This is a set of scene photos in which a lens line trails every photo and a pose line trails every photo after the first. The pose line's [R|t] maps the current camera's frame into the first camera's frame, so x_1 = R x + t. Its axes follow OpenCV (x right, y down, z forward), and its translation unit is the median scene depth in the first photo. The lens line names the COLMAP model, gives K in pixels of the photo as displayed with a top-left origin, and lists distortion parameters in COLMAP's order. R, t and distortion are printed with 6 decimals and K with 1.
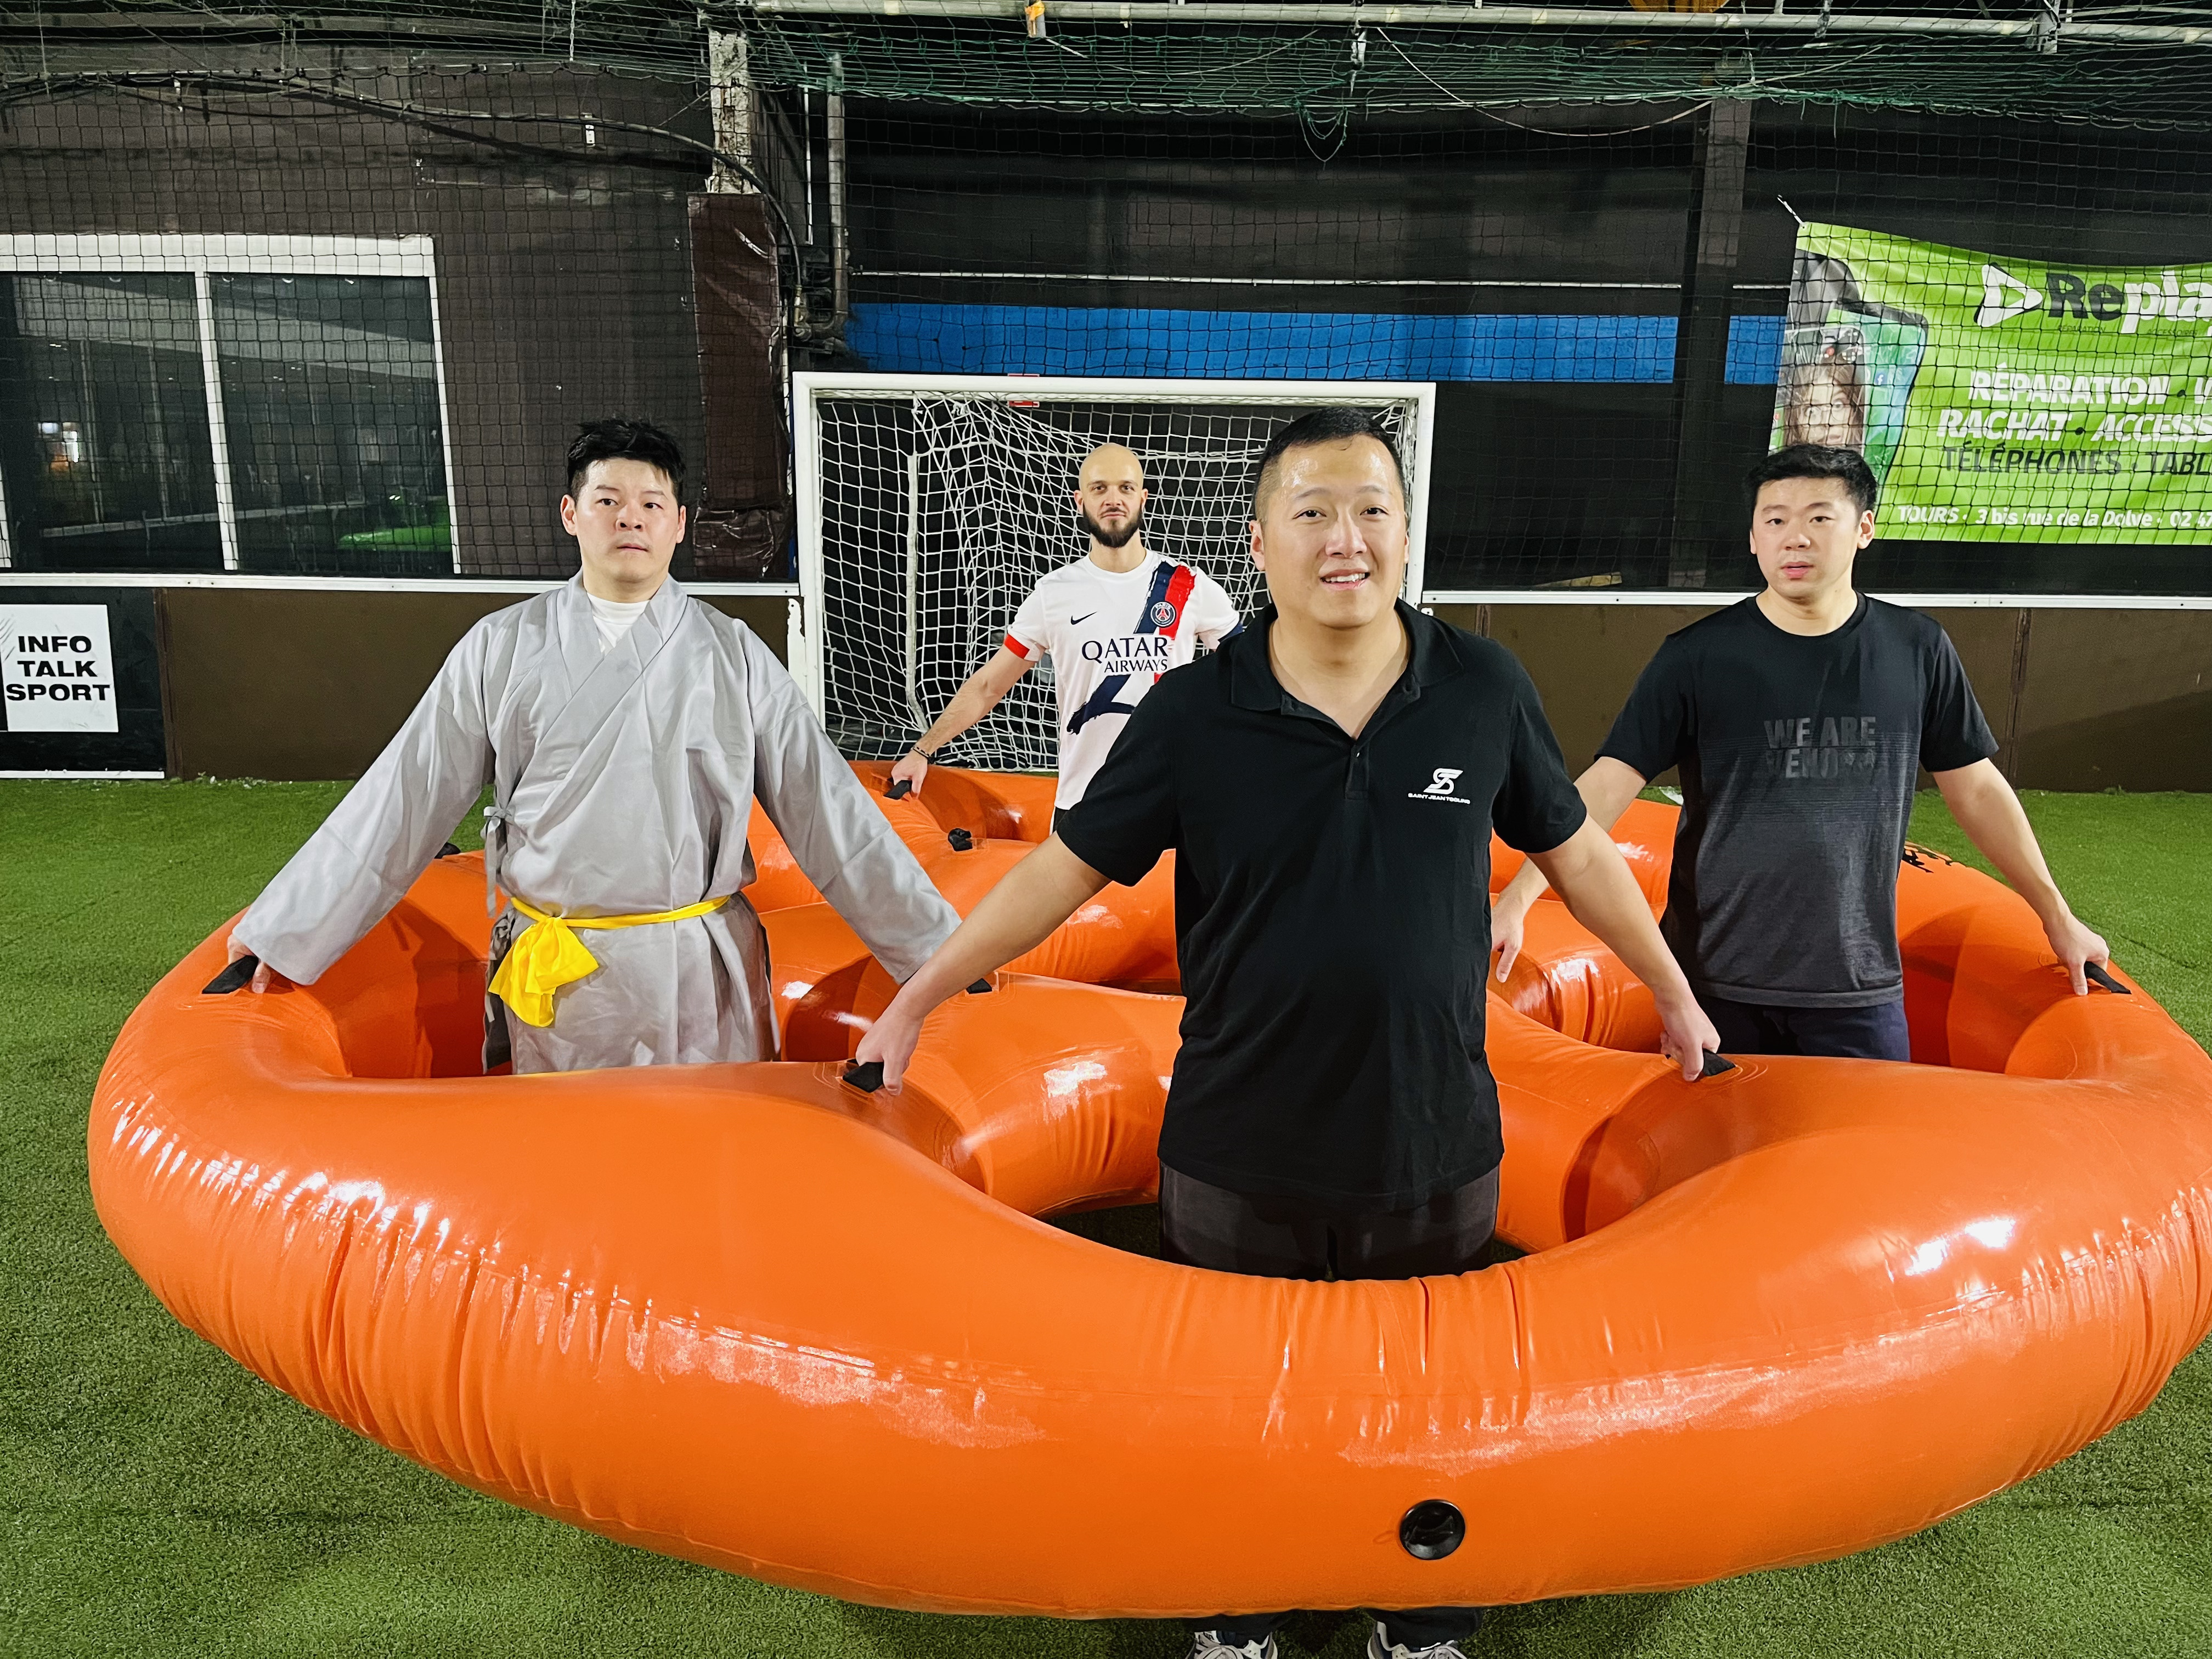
lens RADIAL K [[1663.5, 0, 1112.0], [0, 1663.5, 819.5], [0, 0, 1]] dist [0.078832, -0.107946]
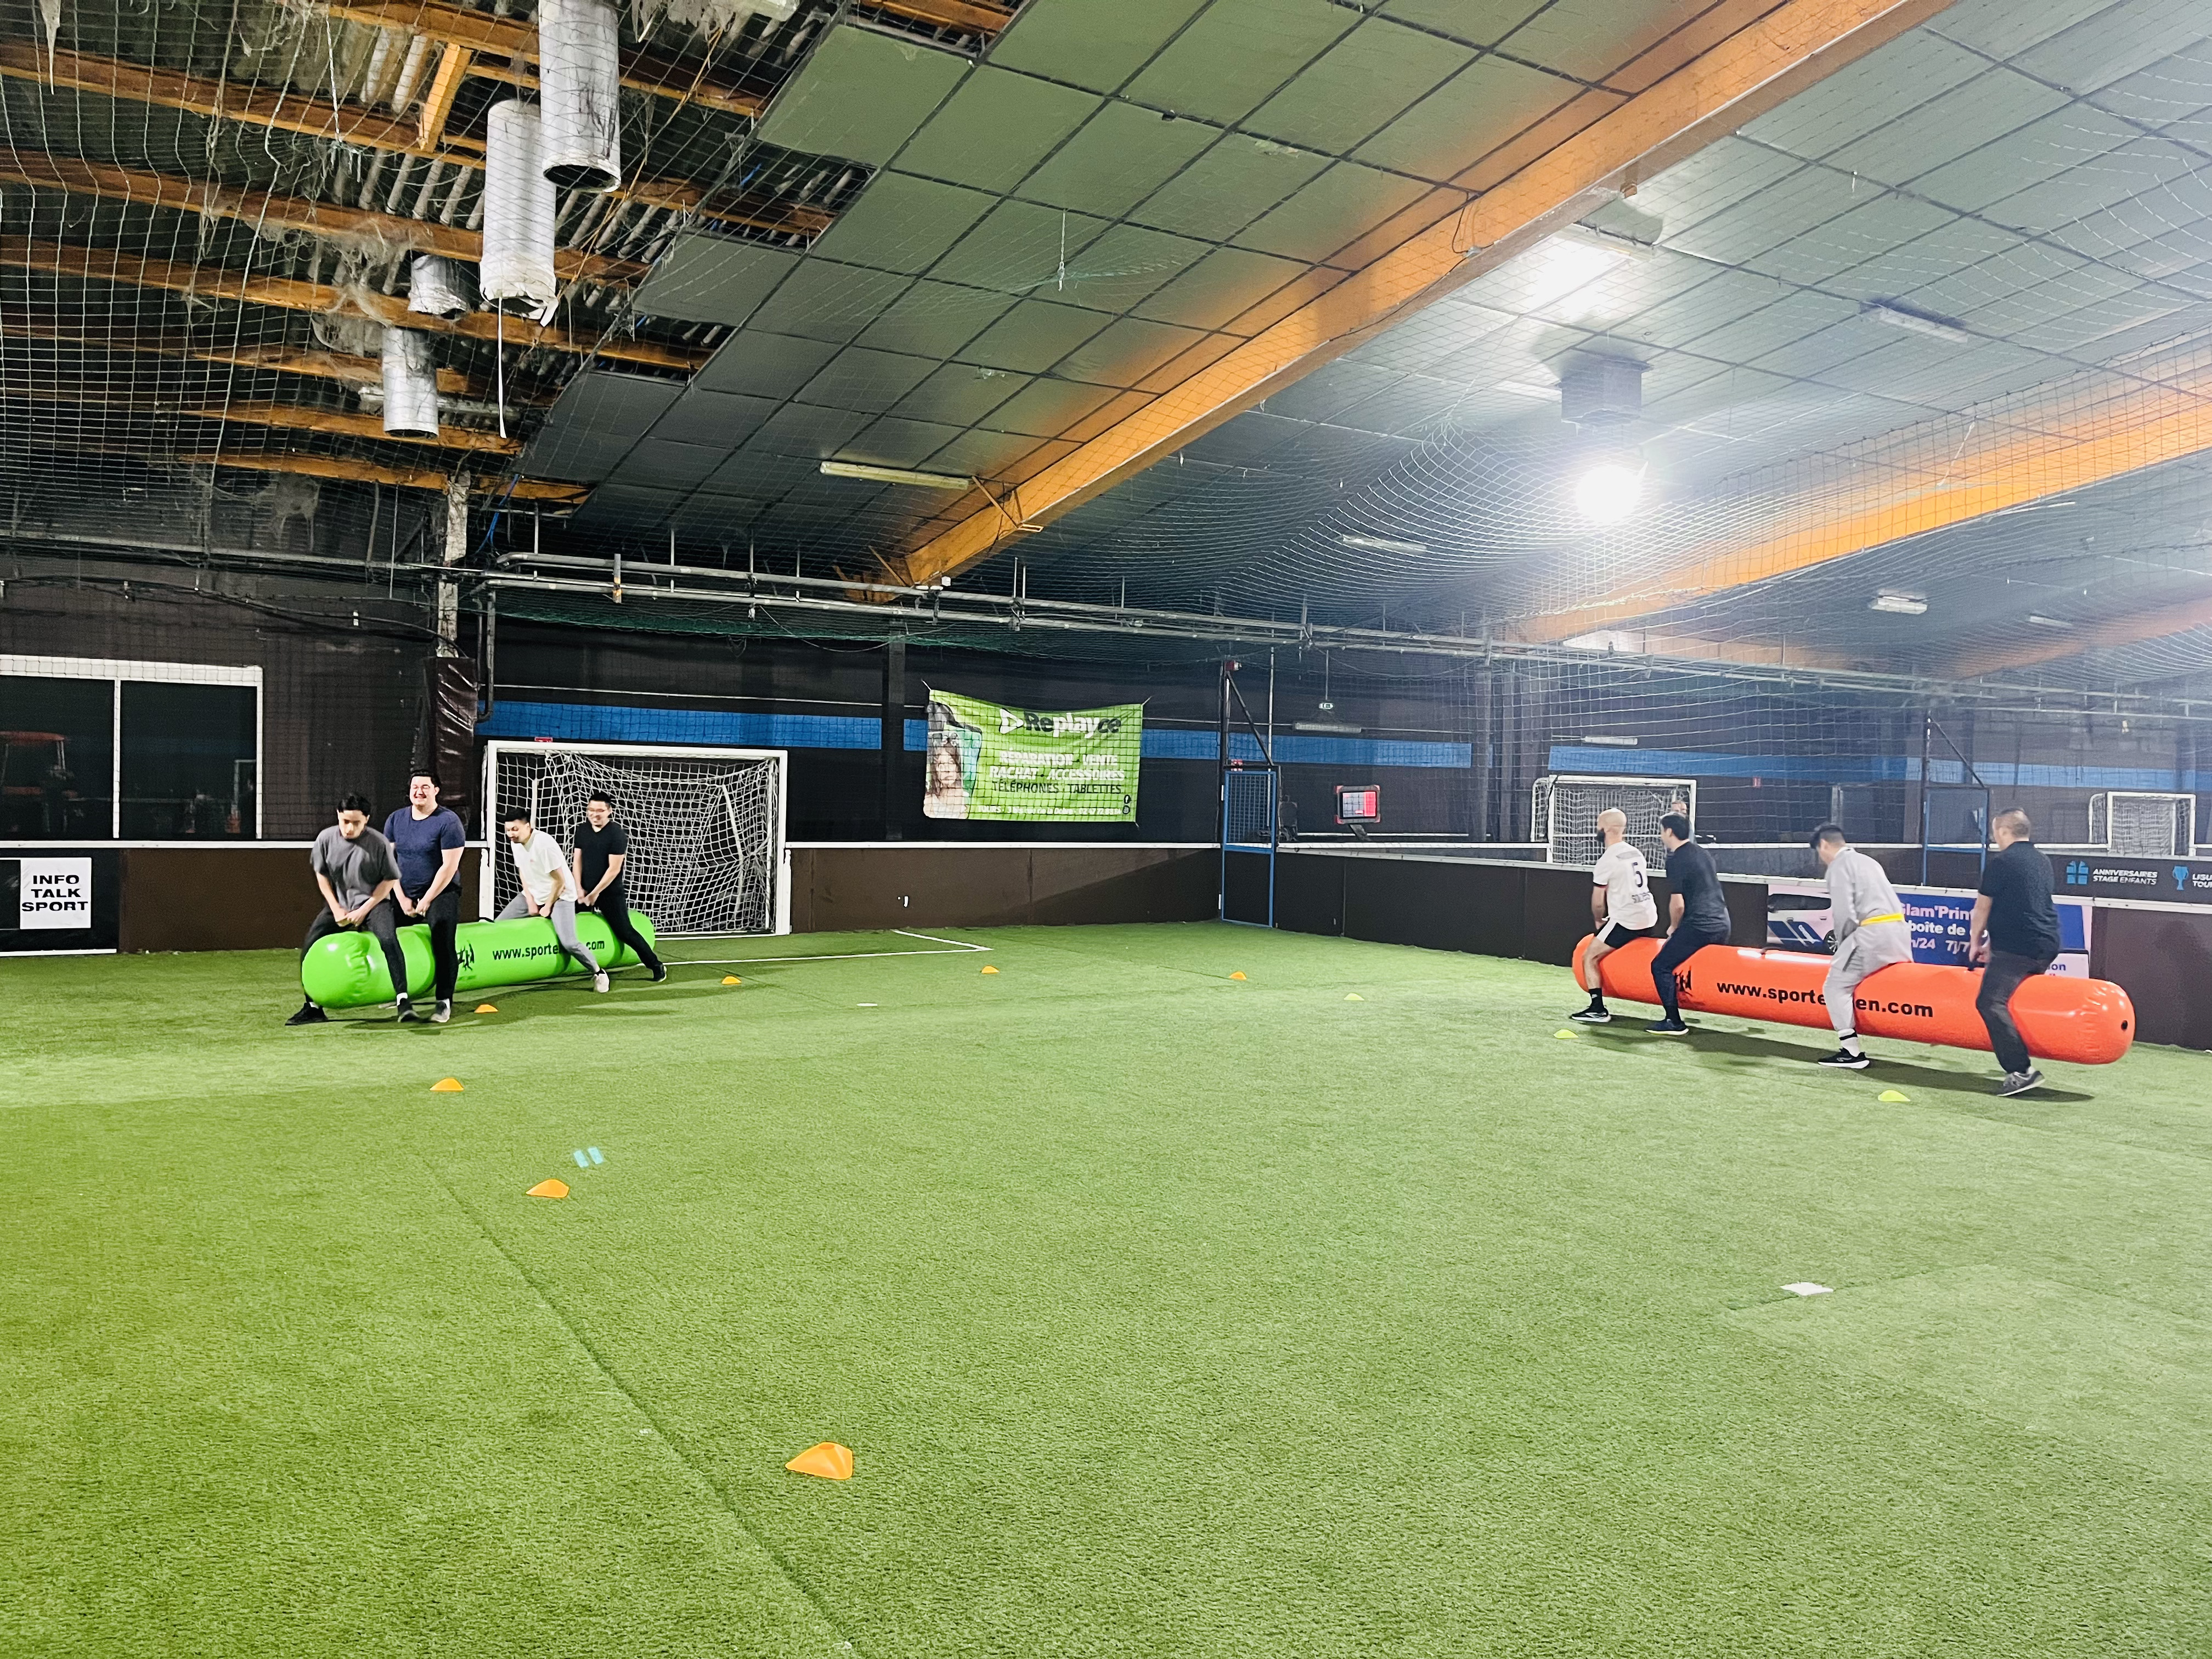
lens RADIAL K [[1663.5, 0, 1112.0], [0, 1663.5, 819.5], [0, 0, 1]] dist [0.078832, -0.107946]
pose [[0.867307, -0.003732, 0.497759, -0.535512], [0.099214, 0.981204, -0.165517, 0.239832], [-0.487786, 0.192939, 0.851375, -1.082726]]
